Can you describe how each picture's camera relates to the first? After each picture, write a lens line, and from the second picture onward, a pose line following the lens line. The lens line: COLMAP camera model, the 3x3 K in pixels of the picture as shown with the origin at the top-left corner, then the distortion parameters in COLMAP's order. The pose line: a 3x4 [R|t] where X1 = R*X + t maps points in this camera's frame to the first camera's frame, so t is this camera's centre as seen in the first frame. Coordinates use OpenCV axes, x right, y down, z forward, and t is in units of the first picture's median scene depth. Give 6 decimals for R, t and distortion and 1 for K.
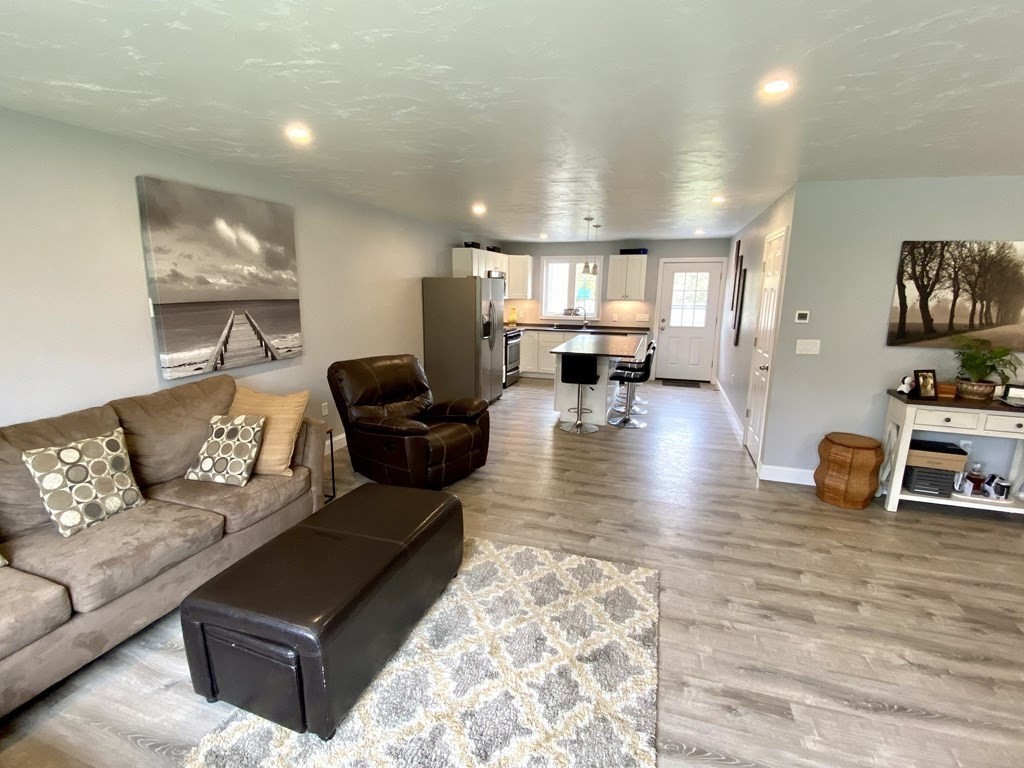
lens RADIAL K [[484.0, 0, 505.0], [0, 484.0, 382.7], [0, 0, 1]] dist [0.035726, -0.033830]
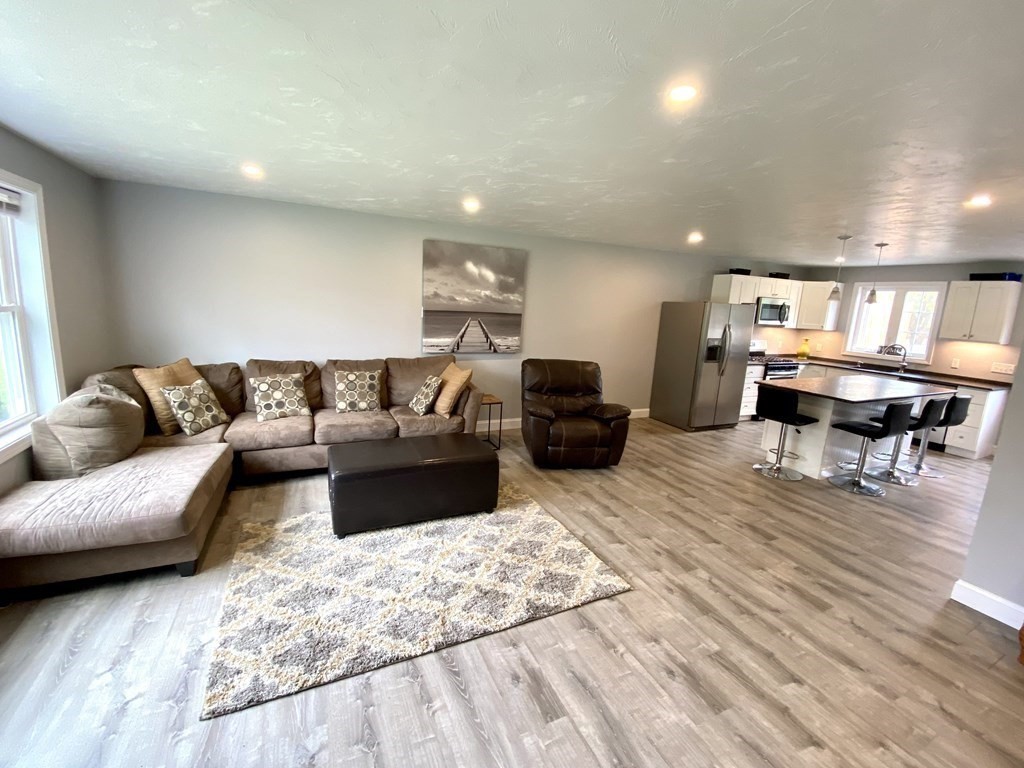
lens RADIAL K [[425.3, 0, 507.0], [0, 425.3, 383.0], [0, 0, 1]] dist [0.044602, -0.033920]
pose [[0.680162, 0.153872, -0.716731, 0.565805], [-0.181880, 0.982573, 0.038345, -0.011395], [0.710141, 0.104279, 0.696295, 0.128446]]
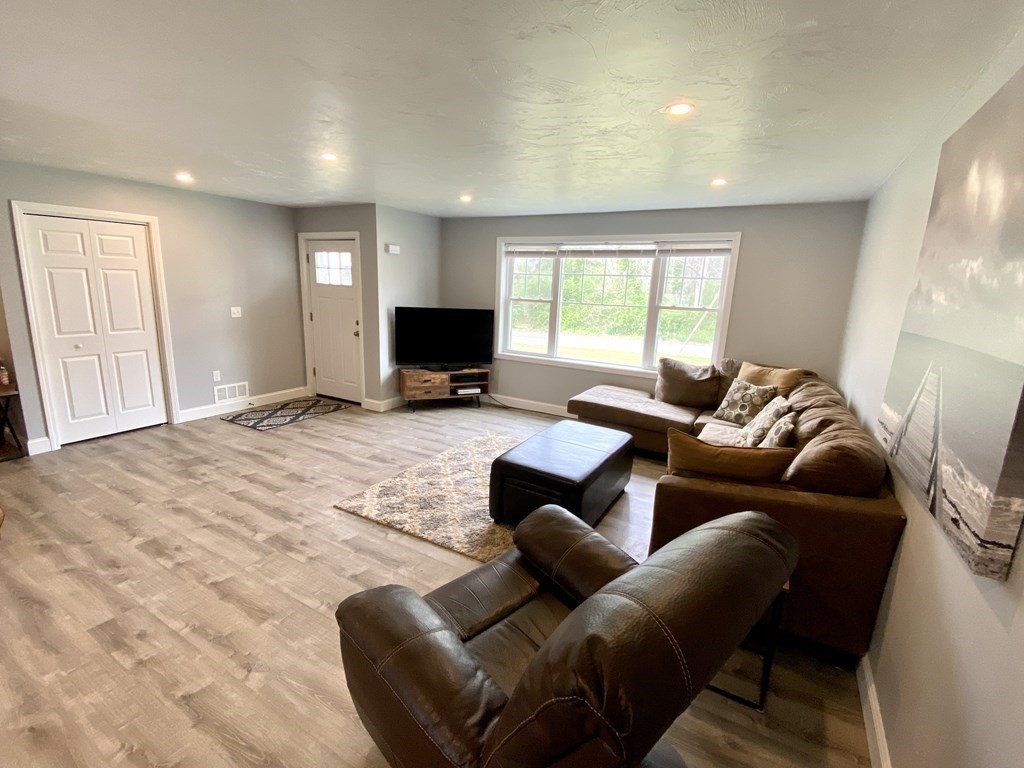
lens RADIAL K [[457.8, 0, 510.5], [0, 457.8, 384.8], [0, 0, 1]] dist [0.032600, -0.026297]
pose [[-0.978747, -0.095107, 0.181684, -0.243925], [-0.014515, 0.915859, 0.401236, -0.294071], [-0.204557, 0.390072, -0.897775, 1.468863]]
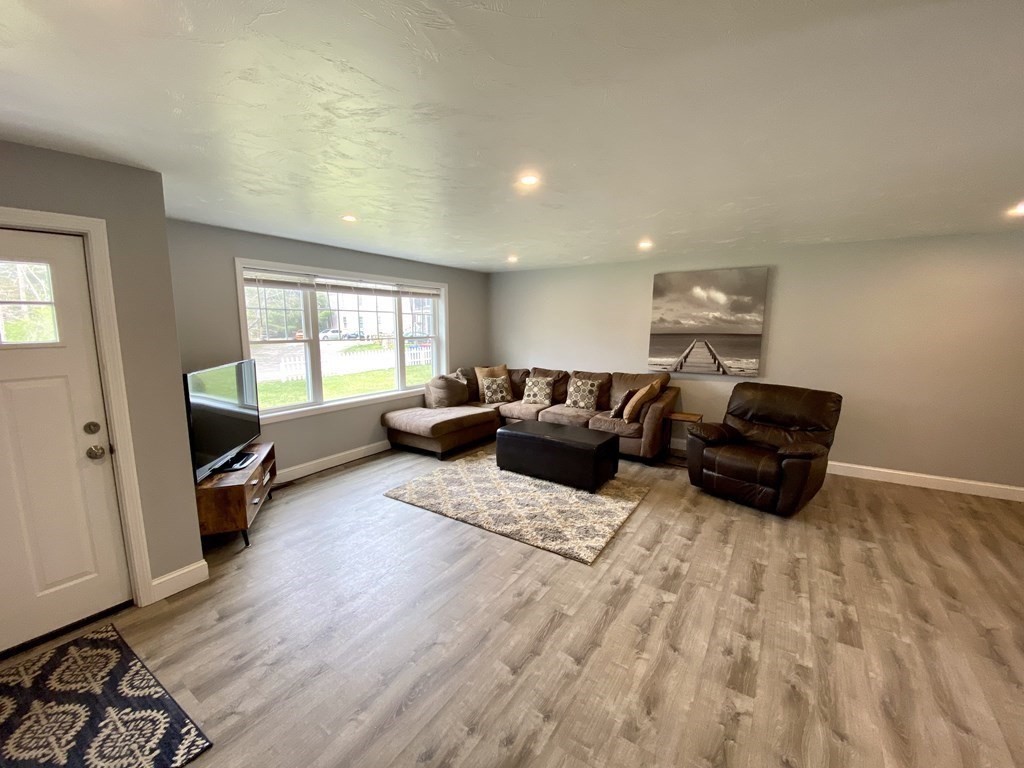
lens RADIAL K [[407.2, 0, 503.7], [0, 407.2, 386.2], [0, 0, 1]] dist [0.025038, -0.023776]
pose [[-0.281835, 0.129795, -0.950643, 0.990412], [-0.189986, 0.963640, 0.187894, -0.130422], [0.940465, 0.233564, -0.246928, 0.759128]]
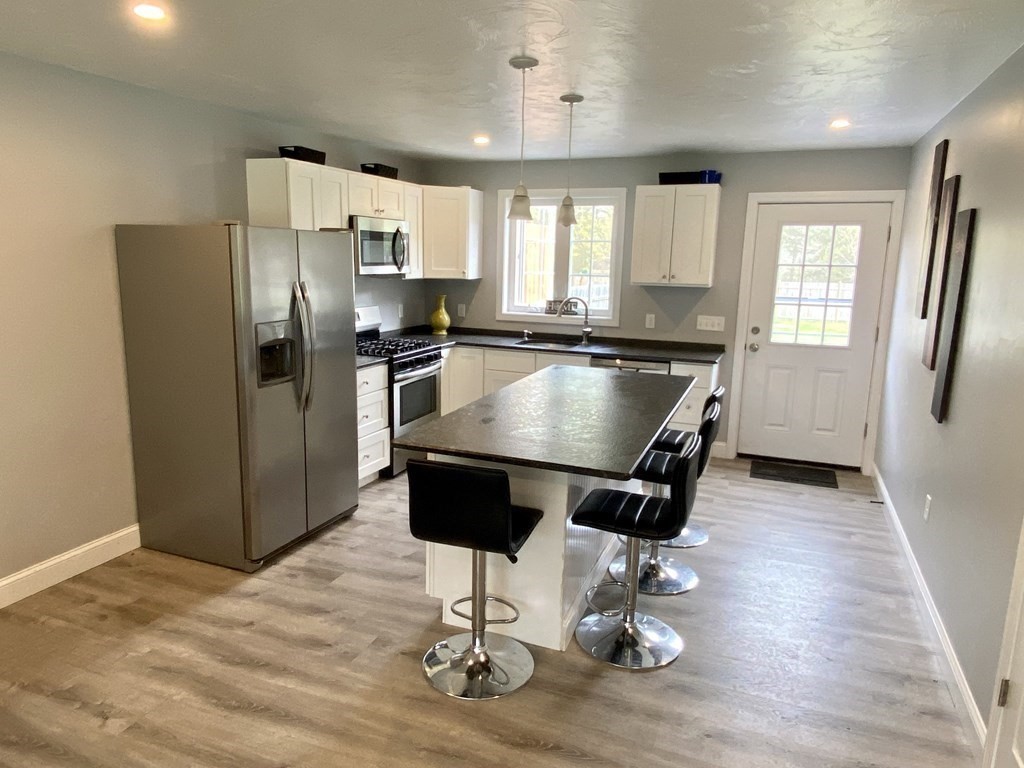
lens RADIAL K [[692.2, 0, 515.8], [0, 692.2, 385.8], [0, 0, 1]] dist [0.023283, -0.001804]
pose [[0.998497, 0.015093, -0.052681, 0.321237], [-0.015622, 0.999832, -0.009635, -0.155738], [0.052526, 0.010444, 0.998565, 0.800747]]
